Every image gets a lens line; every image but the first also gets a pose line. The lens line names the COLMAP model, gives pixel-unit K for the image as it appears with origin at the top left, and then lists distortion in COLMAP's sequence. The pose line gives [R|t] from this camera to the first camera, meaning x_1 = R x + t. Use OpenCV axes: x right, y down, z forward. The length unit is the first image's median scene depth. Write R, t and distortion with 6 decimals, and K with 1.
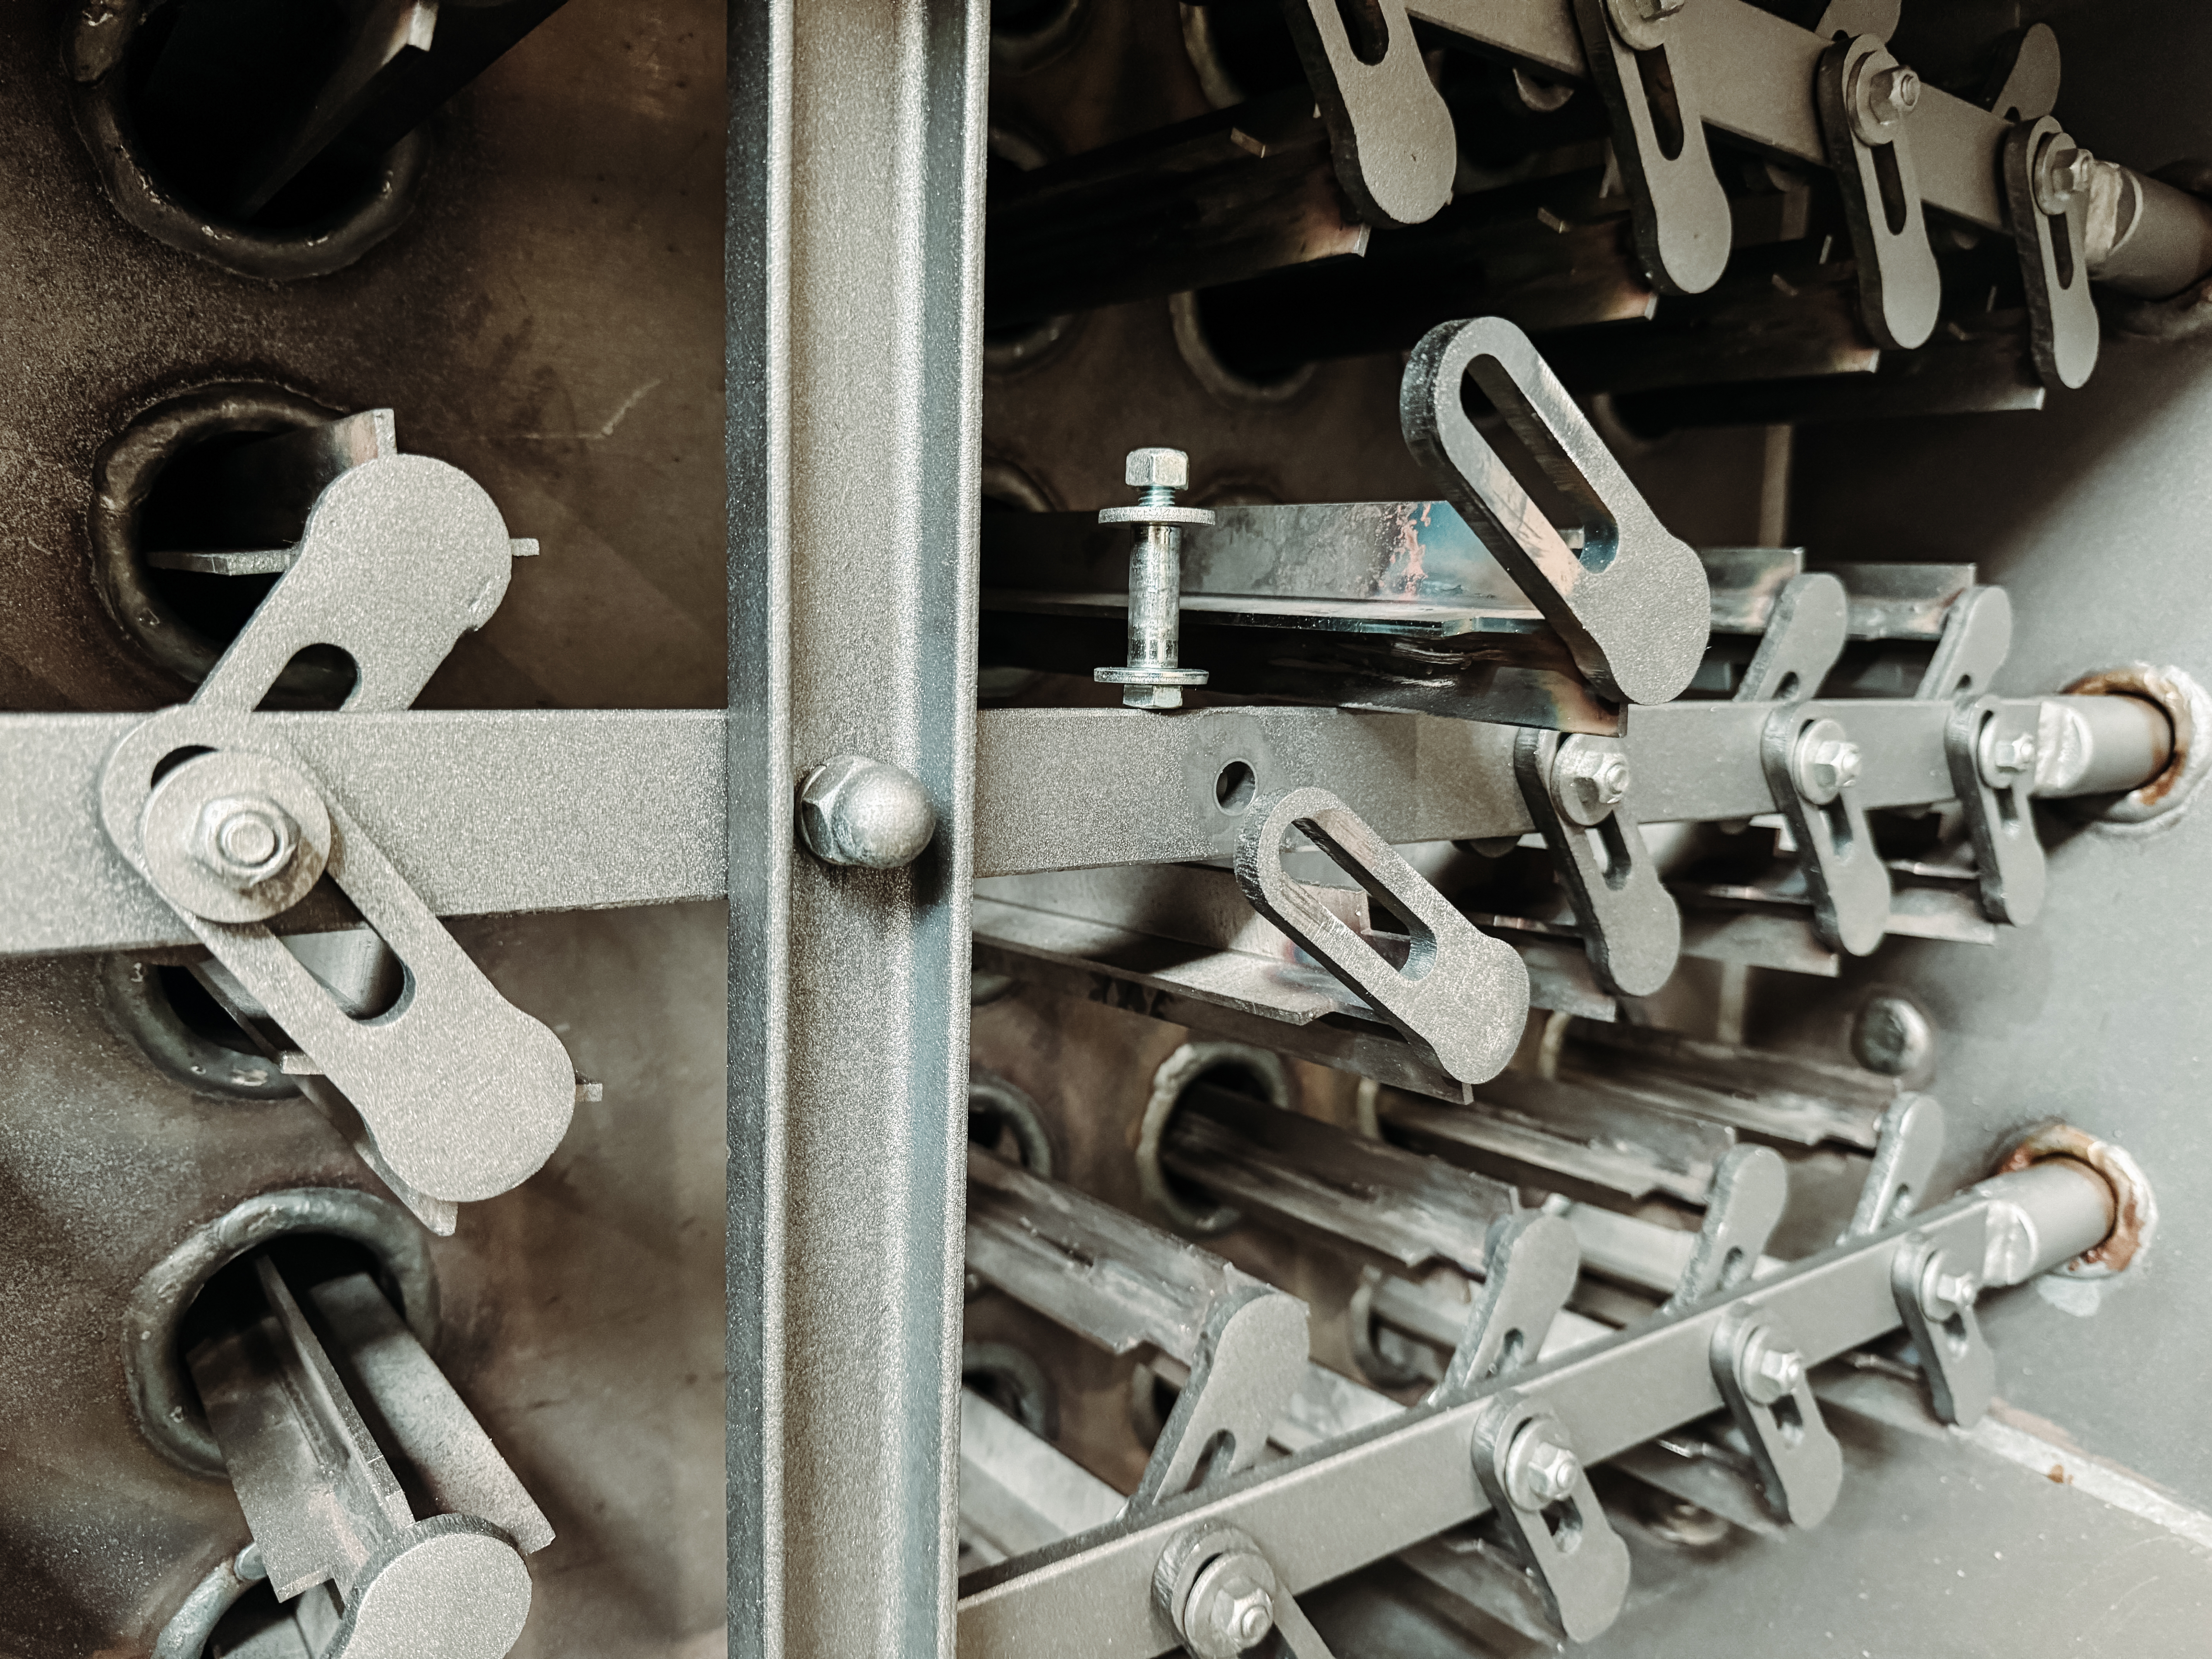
lens RADIAL K [[1591.5, 0, 1106.0], [0, 1591.5, 829.5], [0, 0, 1]] dist [0.085999, -0.160321]
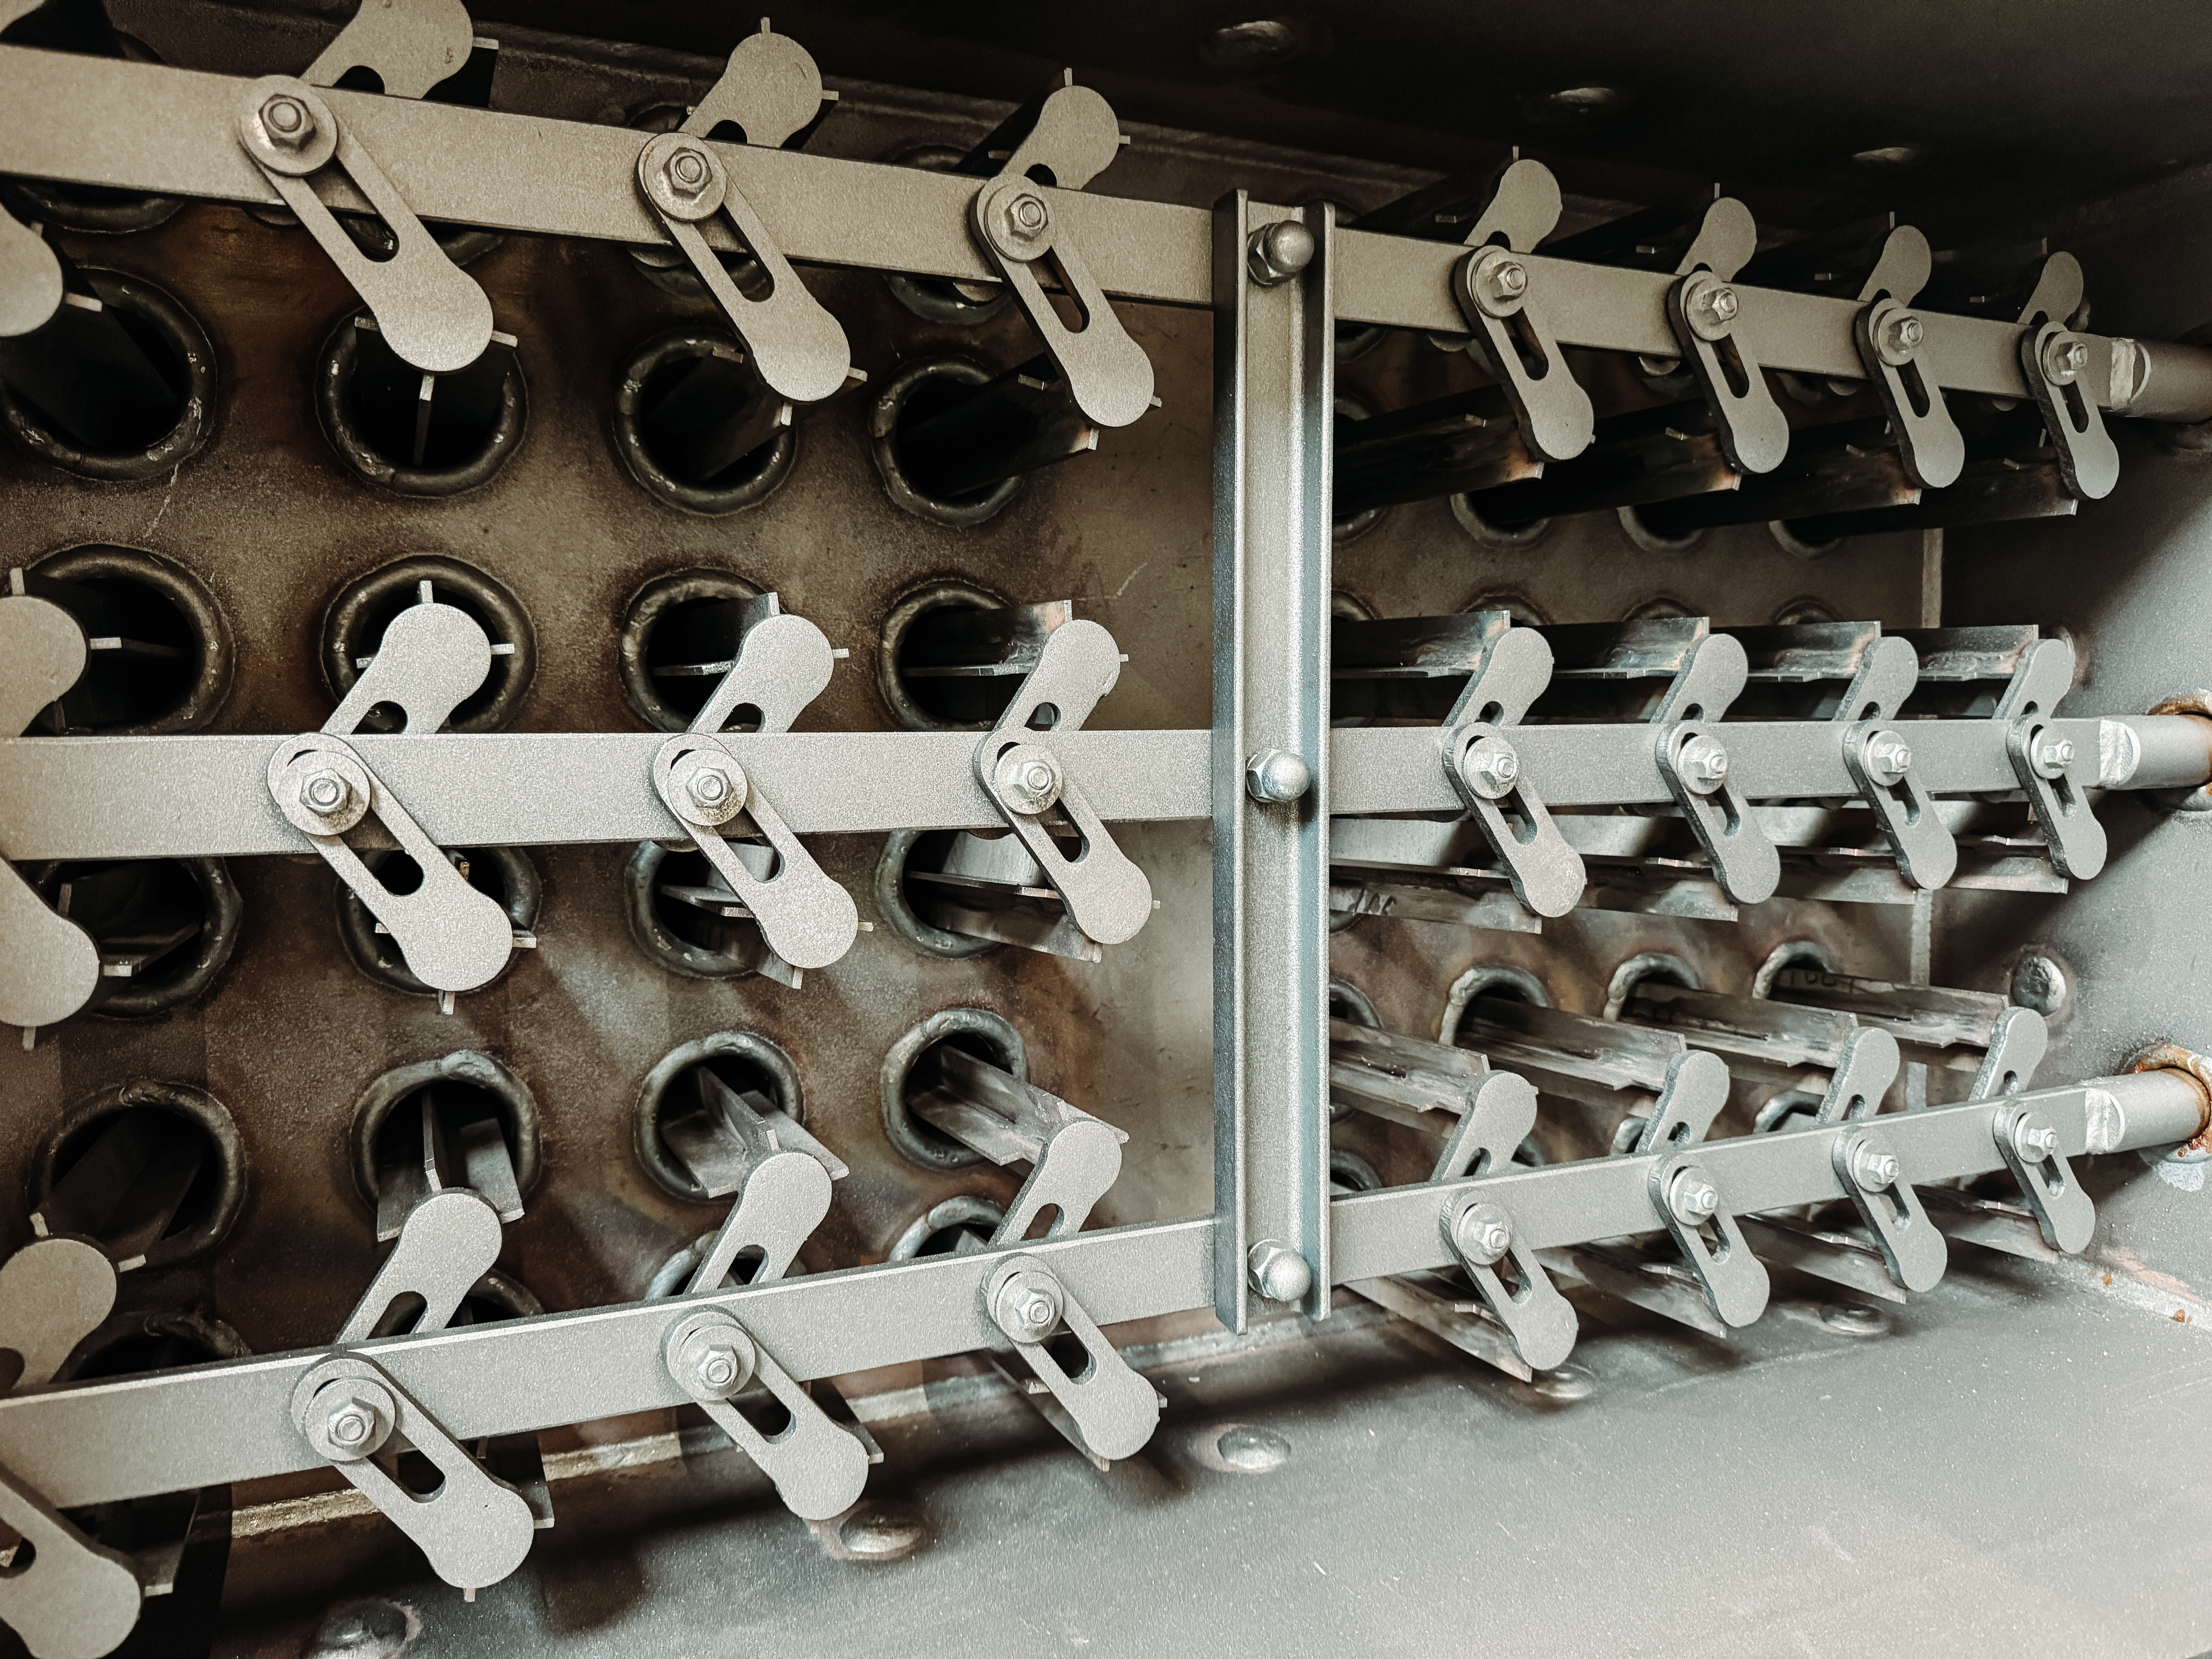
lens RADIAL K [[1582.0, 0, 1106.0], [0, 1582.0, 829.5], [0, 0, 1]] dist [0.102998, -0.158420]
pose [[0.976975, -0.021686, -0.212247, 0.045528], [0.008873, 0.998090, -0.061138, 0.122162], [0.213167, 0.057848, 0.975302, -0.704726]]
